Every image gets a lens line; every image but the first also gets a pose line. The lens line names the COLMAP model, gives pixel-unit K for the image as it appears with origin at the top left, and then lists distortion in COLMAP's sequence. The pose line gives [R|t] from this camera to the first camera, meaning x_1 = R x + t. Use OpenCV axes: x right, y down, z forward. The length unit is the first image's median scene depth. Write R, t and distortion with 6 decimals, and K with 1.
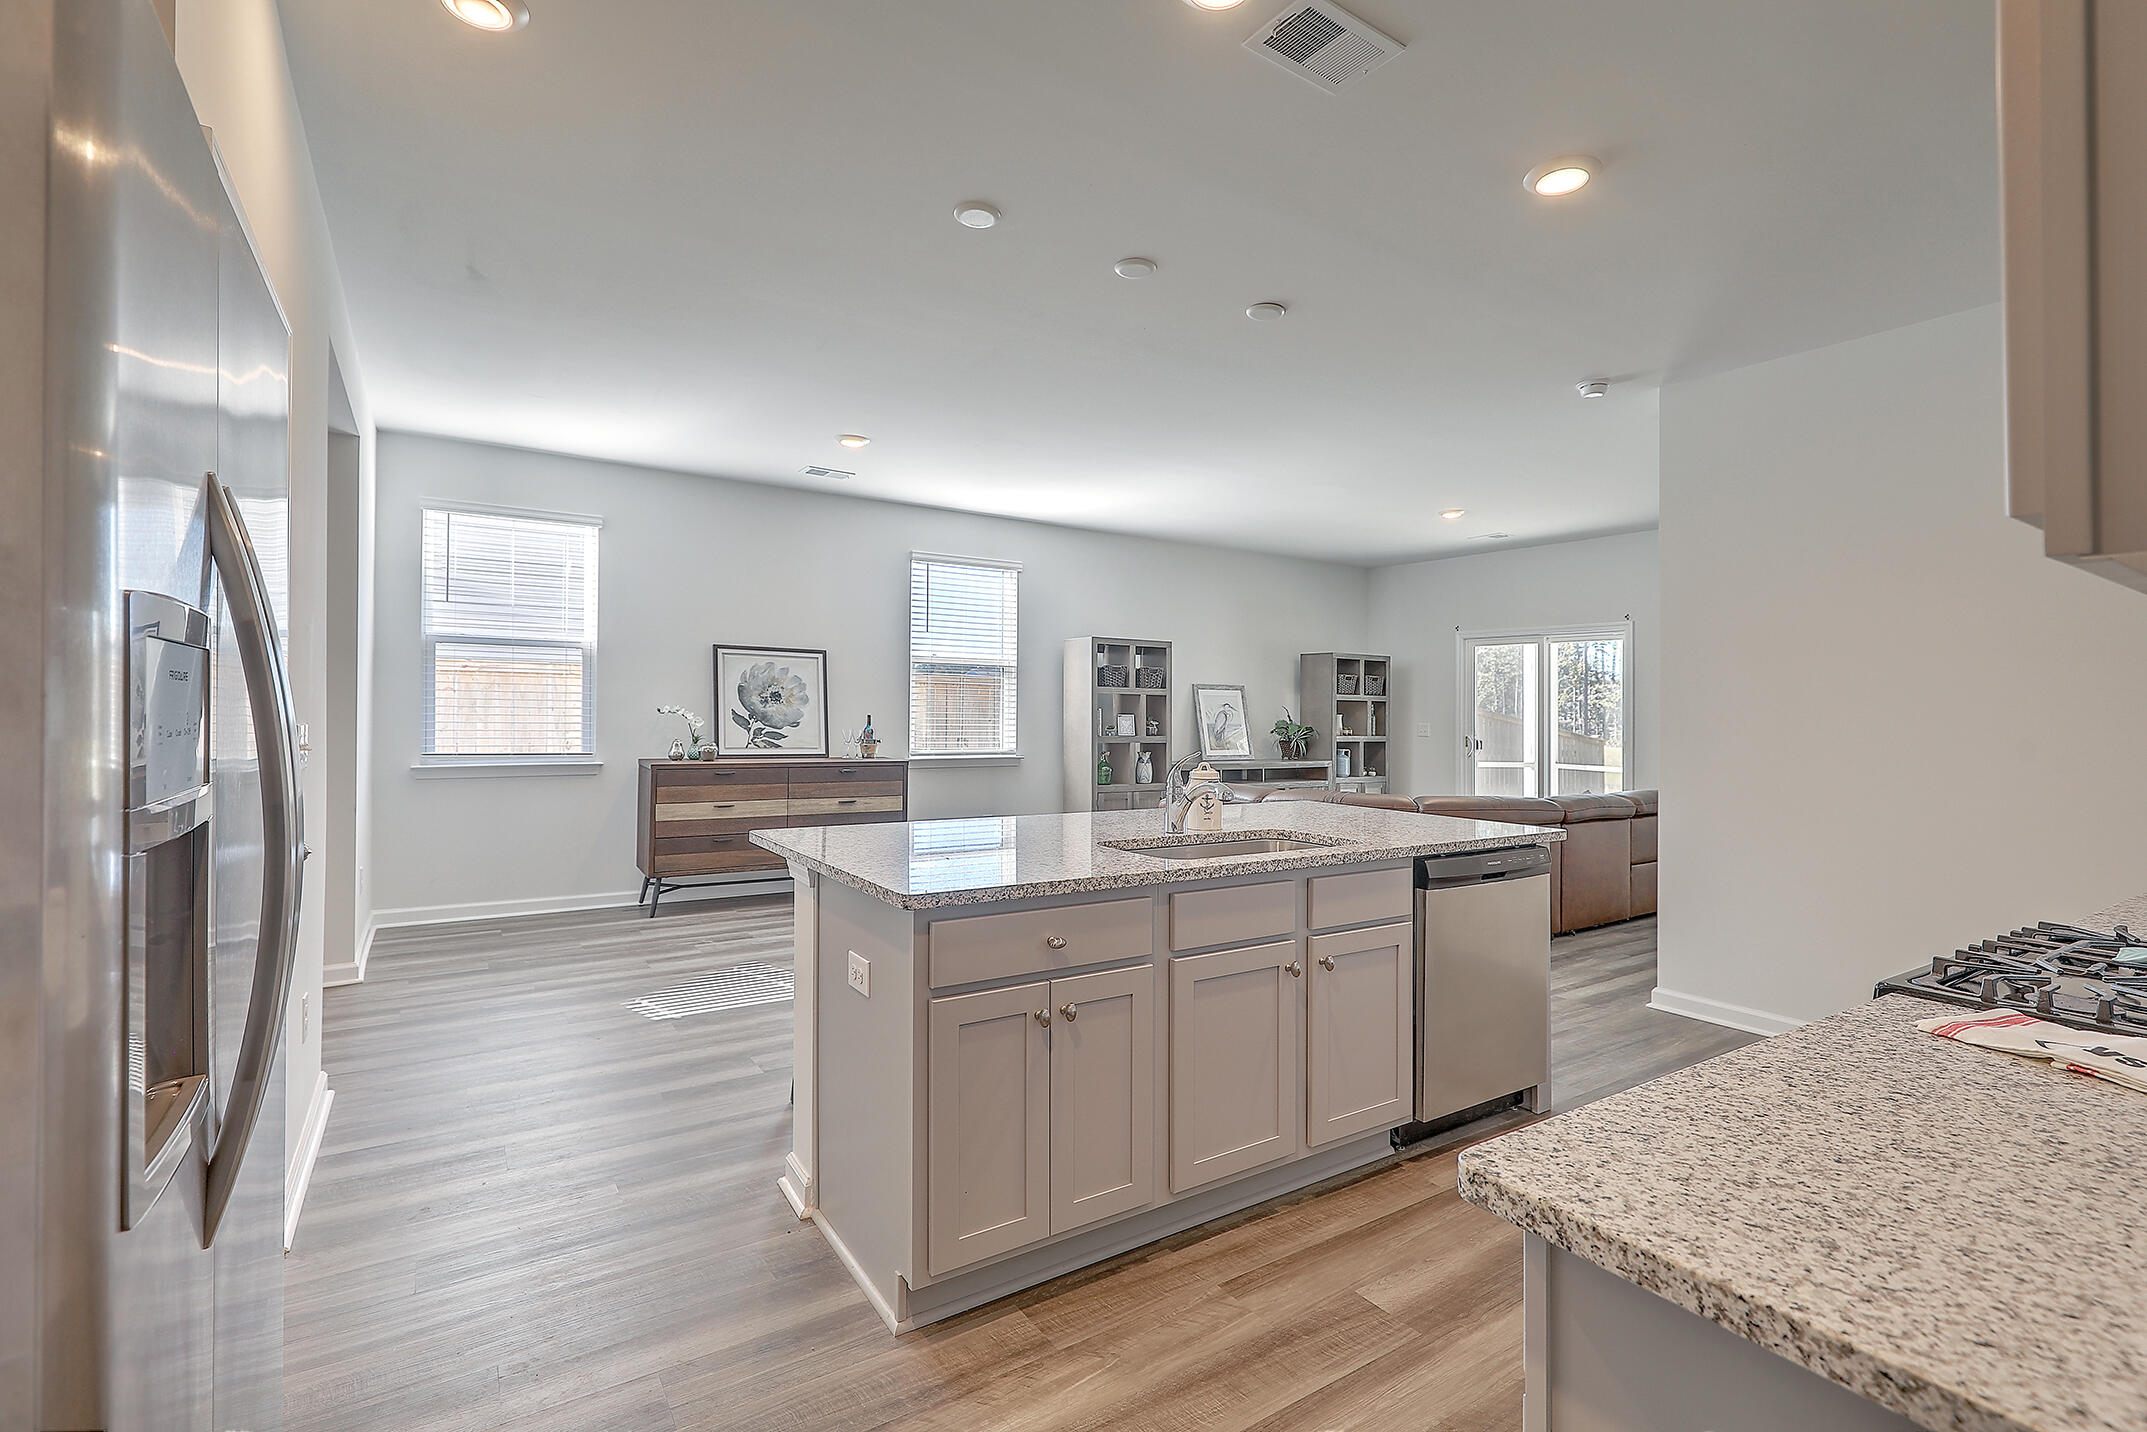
lens RADIAL K [[974.4, 0, 1078.1], [0, 974.4, 695.3], [0, 0, 1]] dist [0.006693, -0.001751]
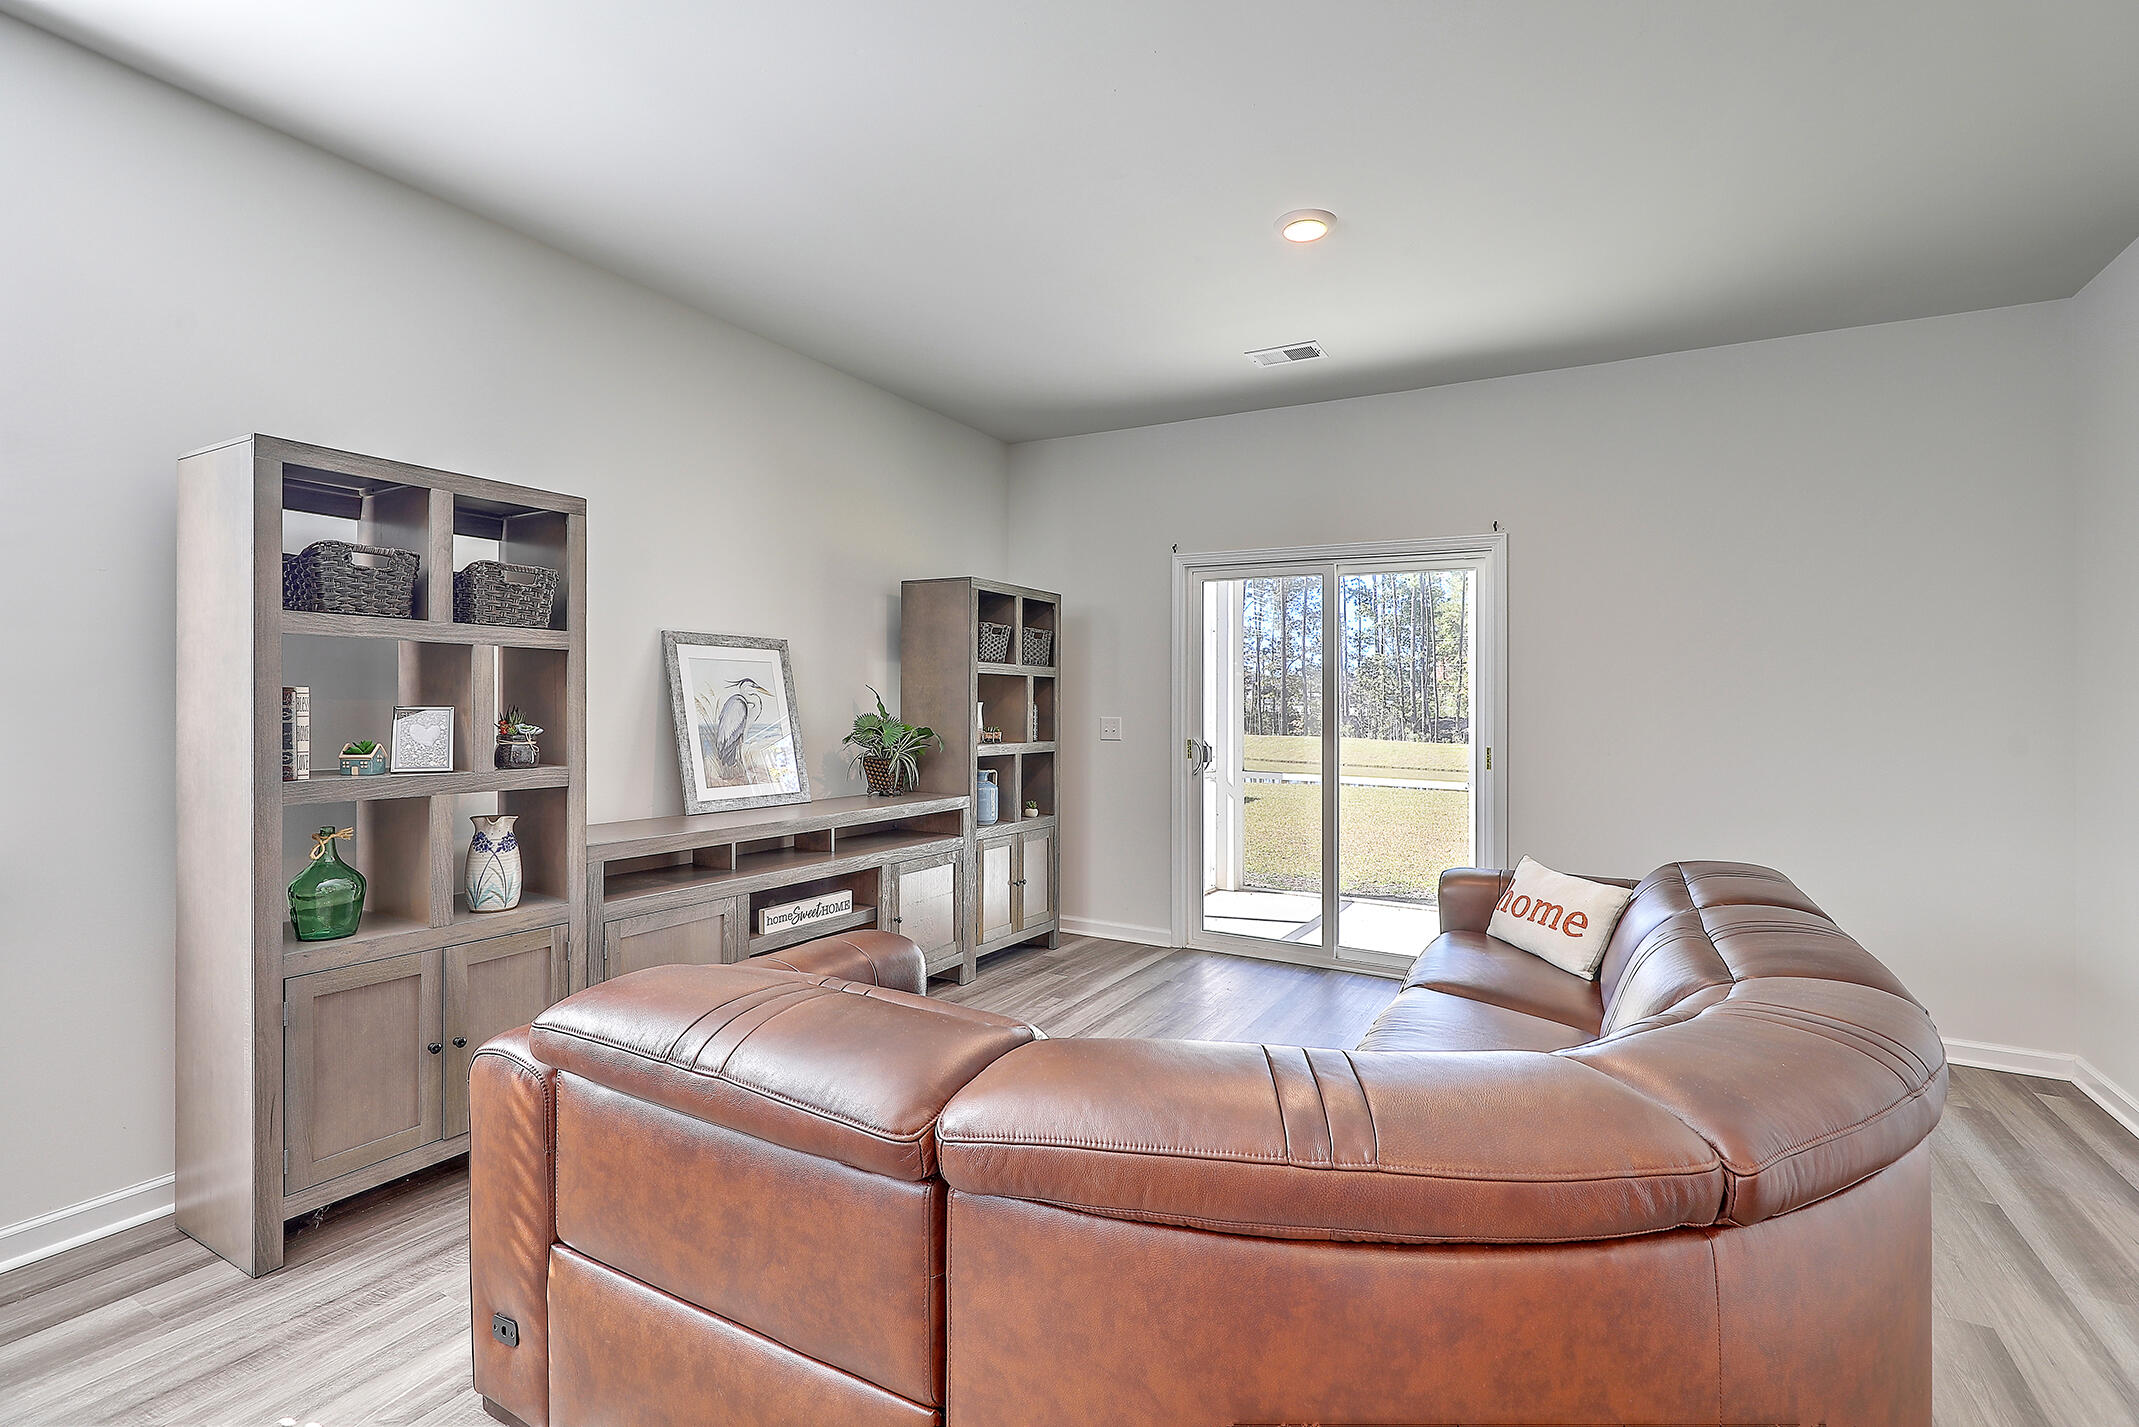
lens RADIAL K [[970.8, 0, 1083.7], [0, 970.8, 700.2], [0, 0, 1]] dist [0.006693, -0.001751]
pose [[0.881601, -0.003048, 0.471985, 0.089130], [-0.006698, 0.999798, 0.018966, 0.010134], [-0.471948, -0.019882, 0.881402, 0.608690]]
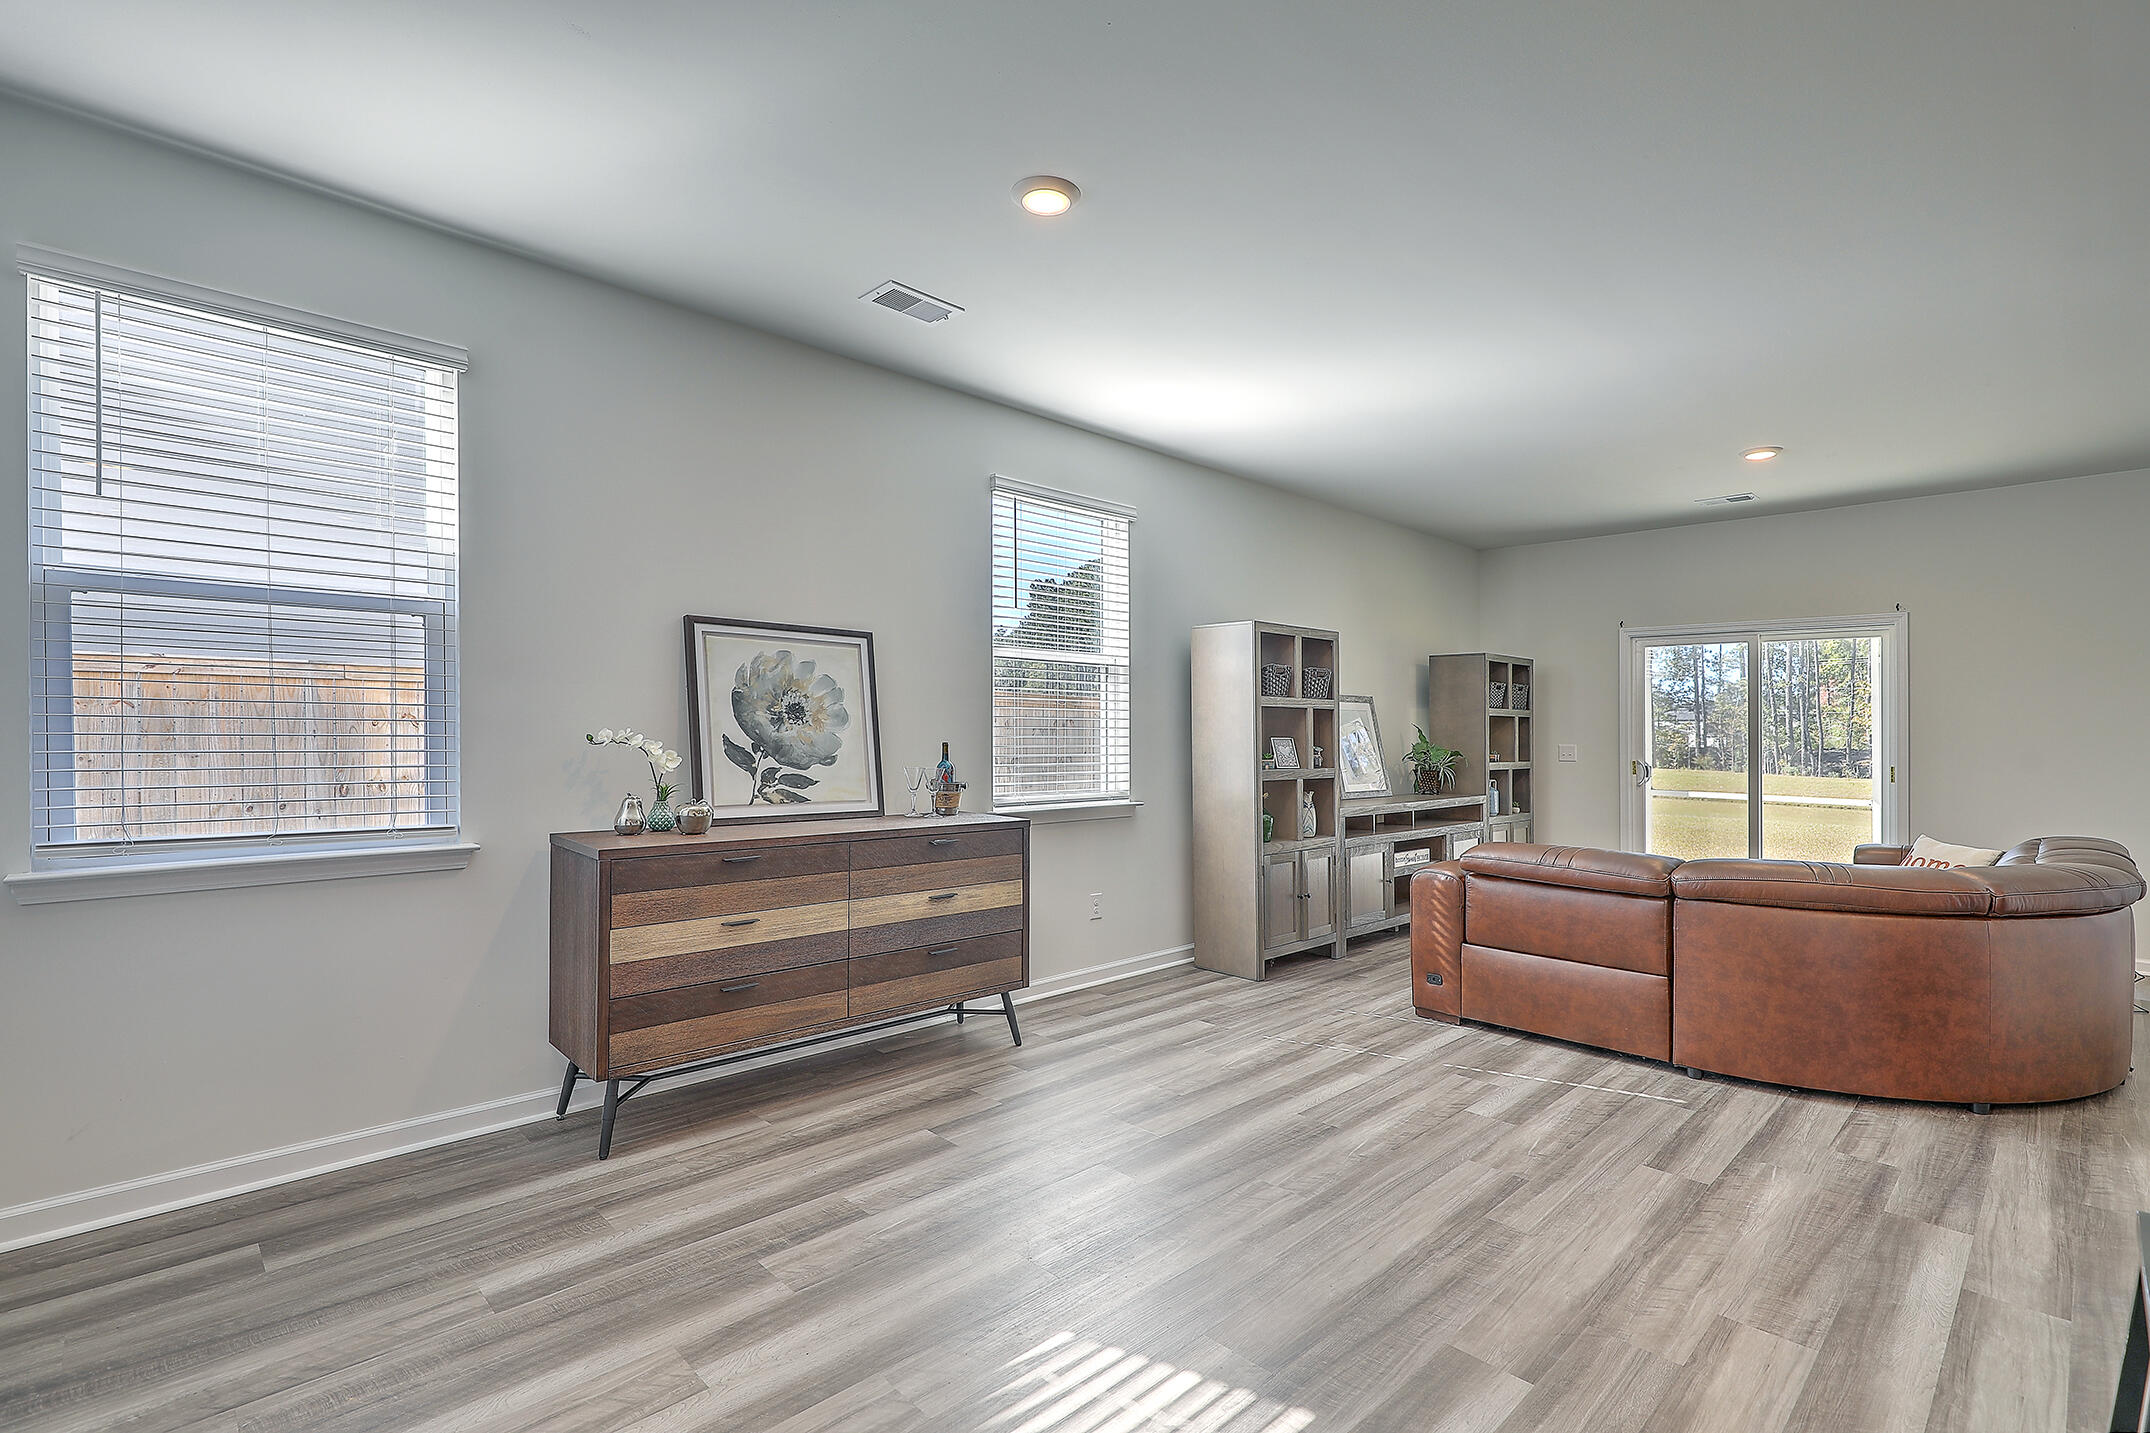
lens RADIAL K [[975.8, 0, 1081.8], [0, 975.8, 726.3], [0, 0, 1]] dist [0.006693, -0.001751]
pose [[0.980905, -0.004657, 0.194431, -0.221246], [0.001683, 0.999879, 0.015458, 0.001163], [-0.194480, -0.014835, 0.980794, 0.356307]]
